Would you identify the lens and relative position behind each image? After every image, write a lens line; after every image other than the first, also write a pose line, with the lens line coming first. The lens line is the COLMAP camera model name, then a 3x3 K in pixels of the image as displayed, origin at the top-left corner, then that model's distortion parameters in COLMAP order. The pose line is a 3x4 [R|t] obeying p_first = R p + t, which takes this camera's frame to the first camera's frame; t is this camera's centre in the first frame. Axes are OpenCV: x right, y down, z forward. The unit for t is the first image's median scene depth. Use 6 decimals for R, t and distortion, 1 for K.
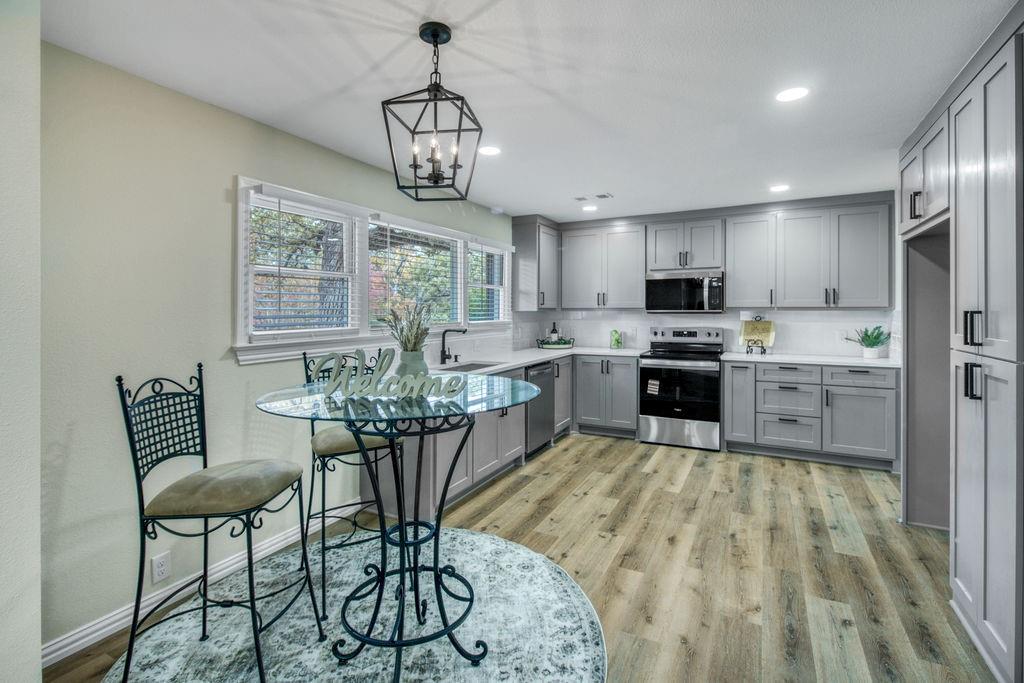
lens RADIAL K [[482.8, 0, 512.0], [0, 482.8, 314.2], [0, 0, 1]] dist [0.002207, -0.000067]
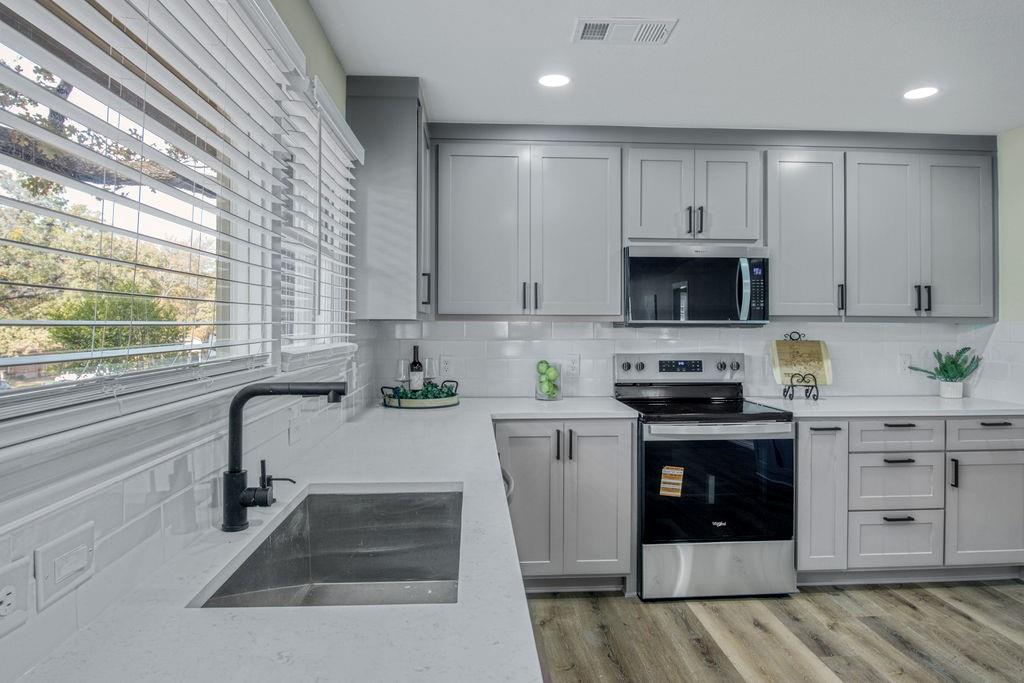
lens RADIAL K [[623.0, 0, 514.8], [0, 623.0, 325.4], [0, 0, 1]] dist [-0.006009, -0.017420]
pose [[0.856372, 0.004266, 0.516341, -0.168601], [-0.000390, 0.999971, -0.007616, 0.002395], [-0.516359, 0.006321, 0.856349, 0.604239]]
